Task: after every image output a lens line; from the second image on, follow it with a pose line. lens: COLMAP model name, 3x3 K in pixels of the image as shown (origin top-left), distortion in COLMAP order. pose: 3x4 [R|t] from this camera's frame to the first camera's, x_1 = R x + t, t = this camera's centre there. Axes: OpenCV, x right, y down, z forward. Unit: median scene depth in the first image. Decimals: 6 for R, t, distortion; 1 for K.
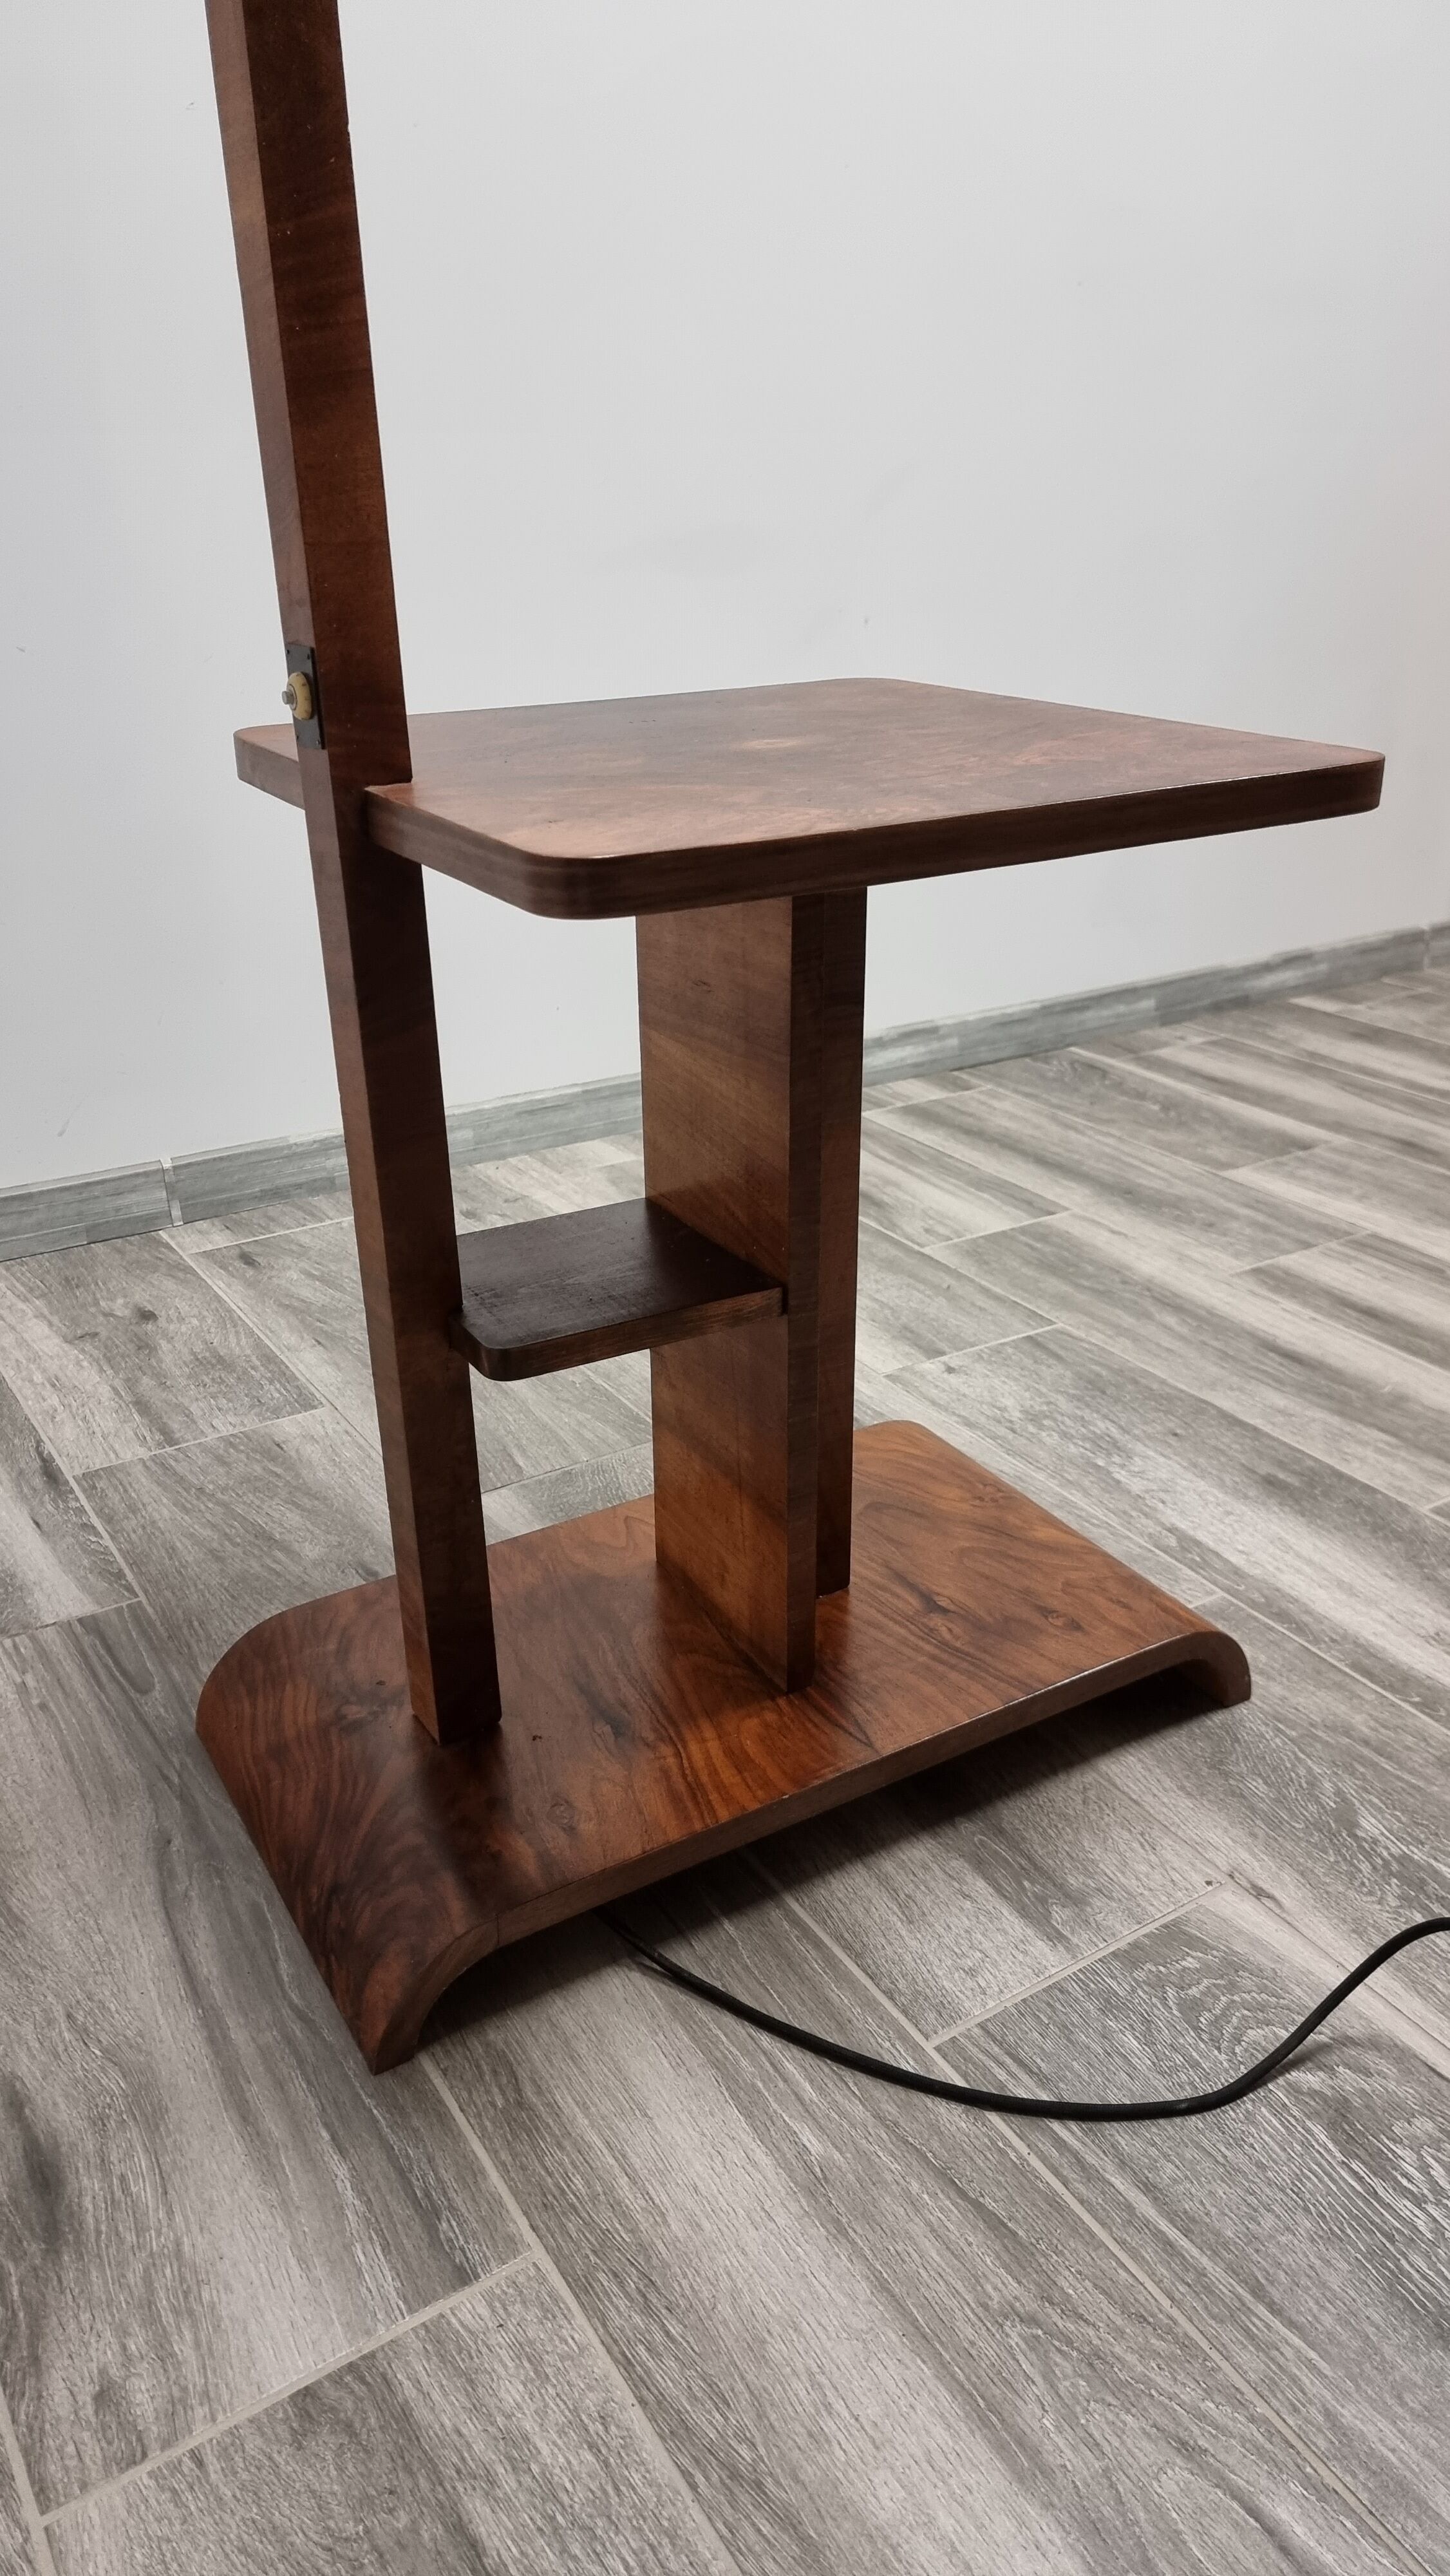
lens RADIAL K [[1839.5, 0, 719.2], [0, 1839.5, 1281.1], [0, 0, 1]] dist [0.066918, -0.047737]
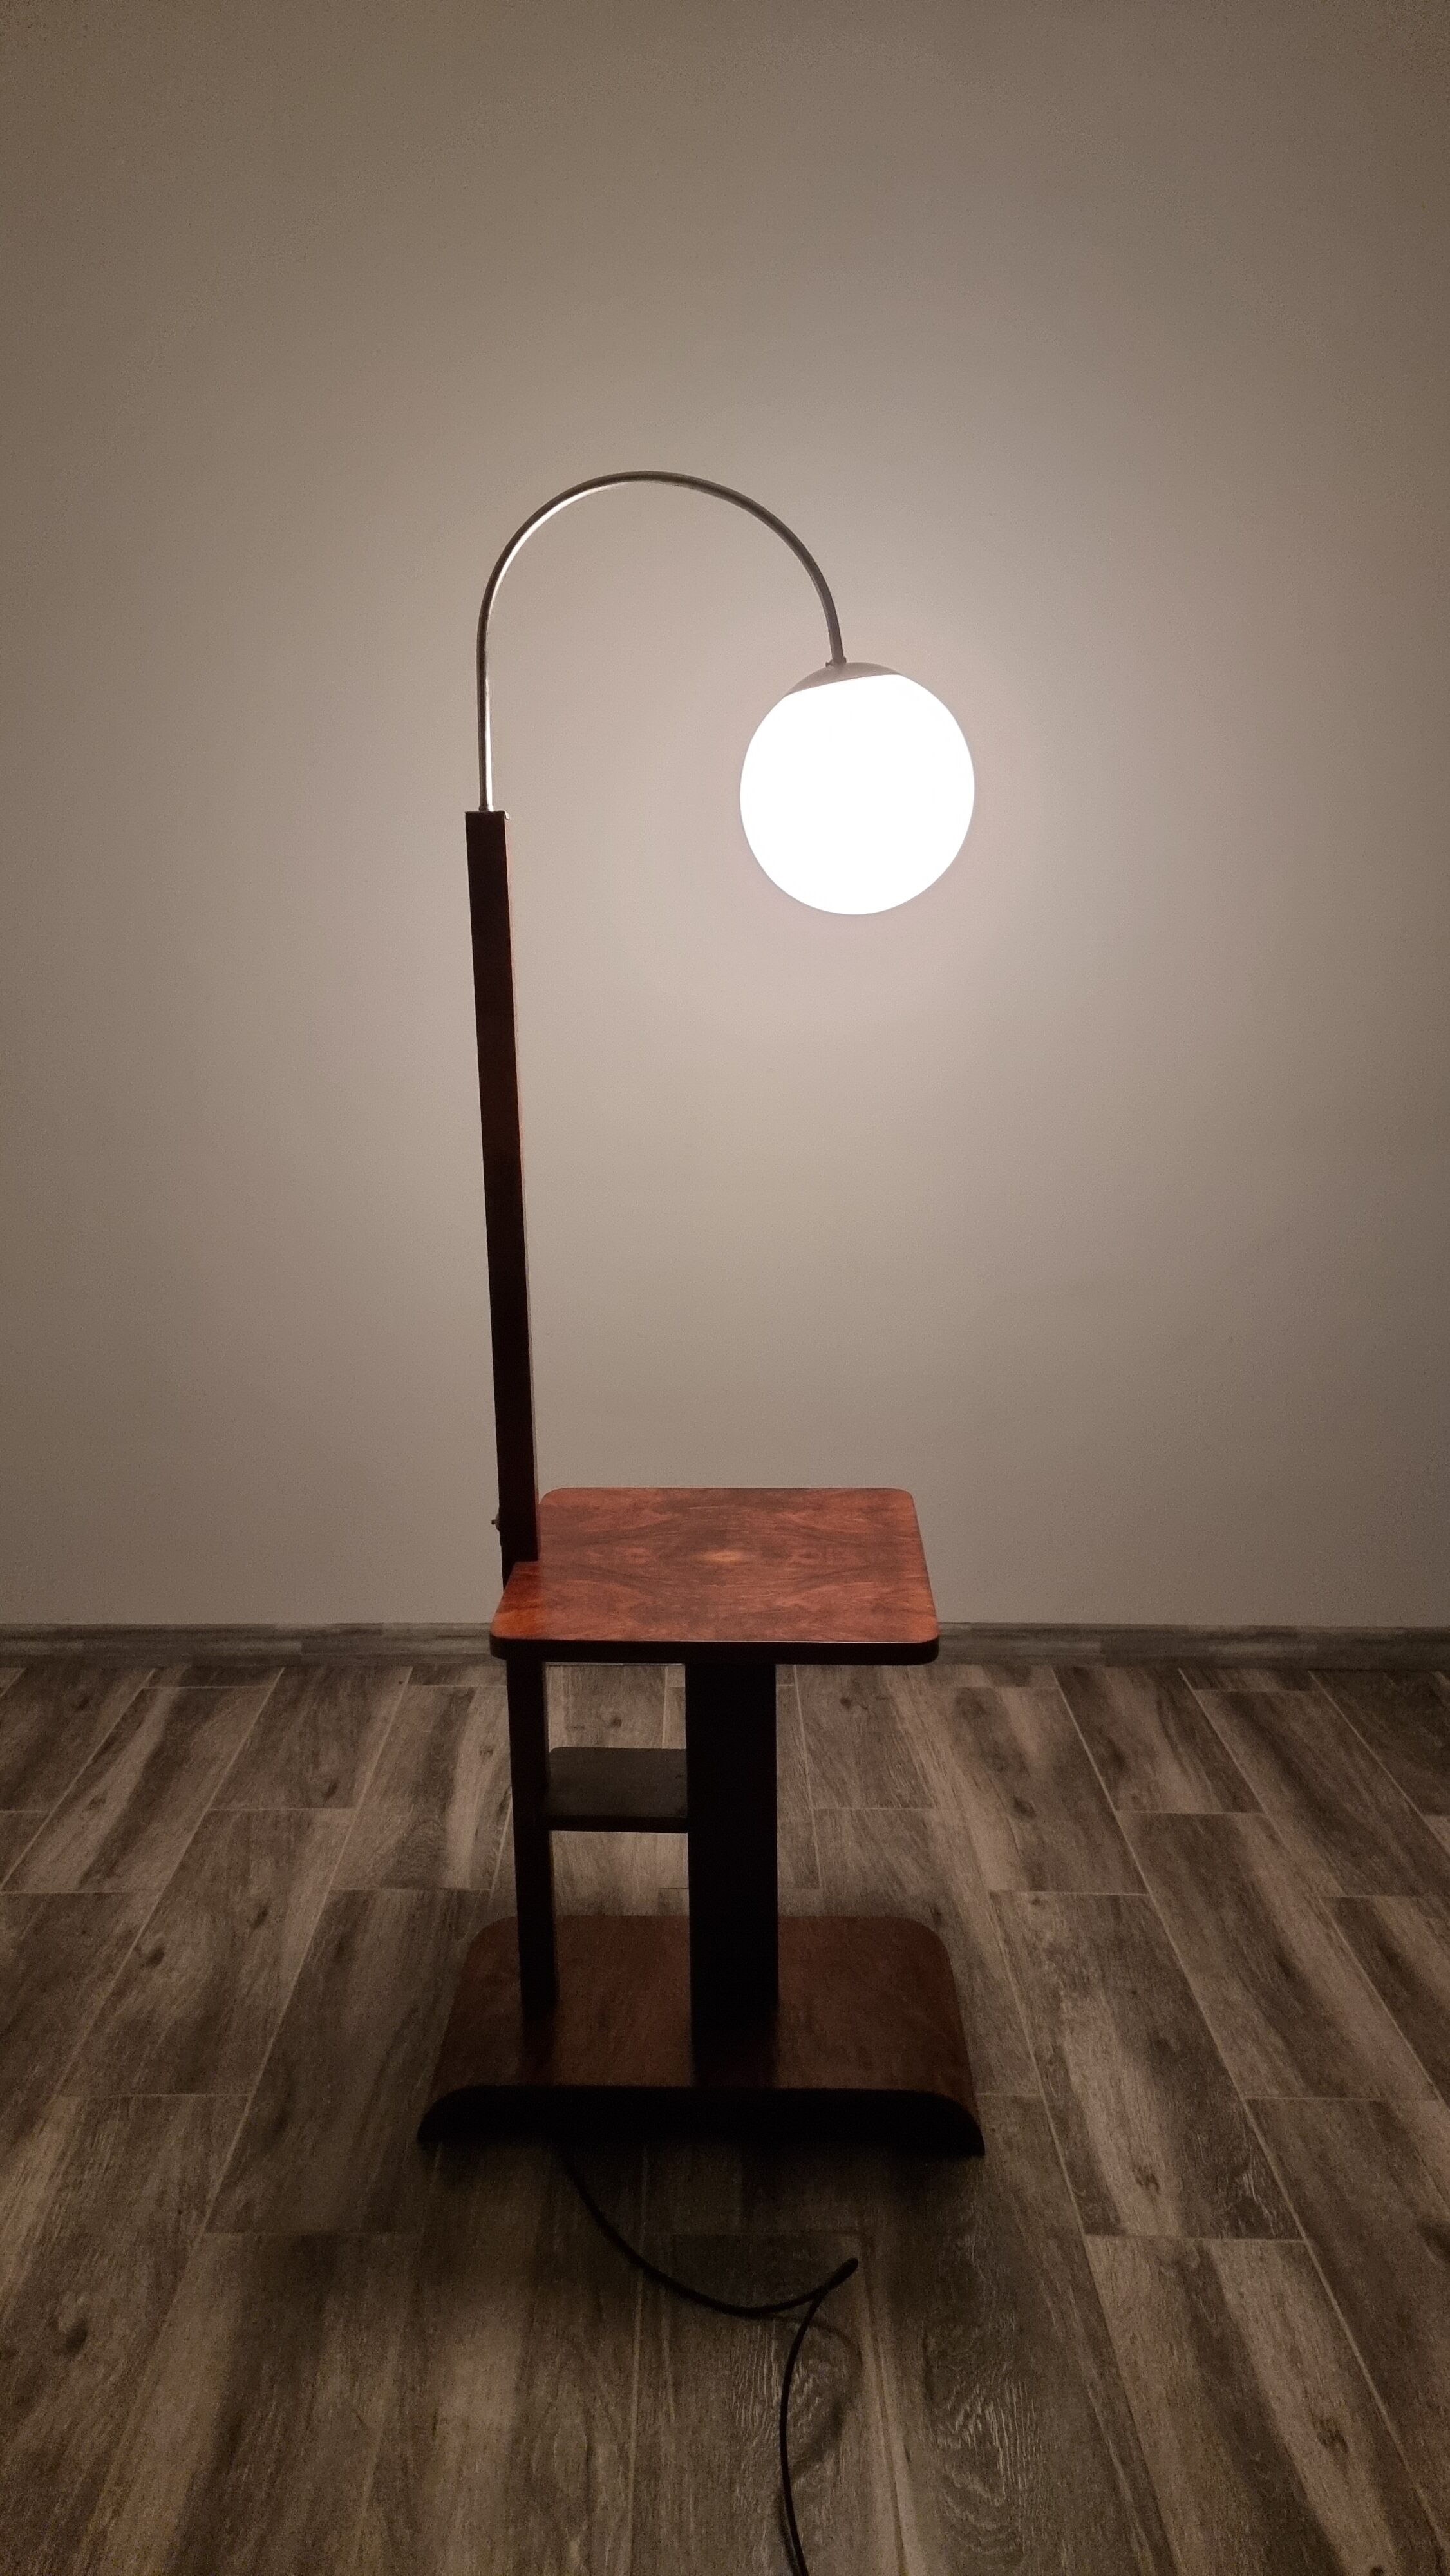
lens RADIAL K [[1839.5, 0, 707.7], [0, 1839.5, 1282.1], [0, 0, 1]] dist [0.066918, -0.047737]
pose [[0.846393, 0.126070, -0.517422, 0.947216], [-0.218017, 0.968457, -0.120665, -0.303620], [0.485889, 0.214937, 0.847180, -0.763122]]
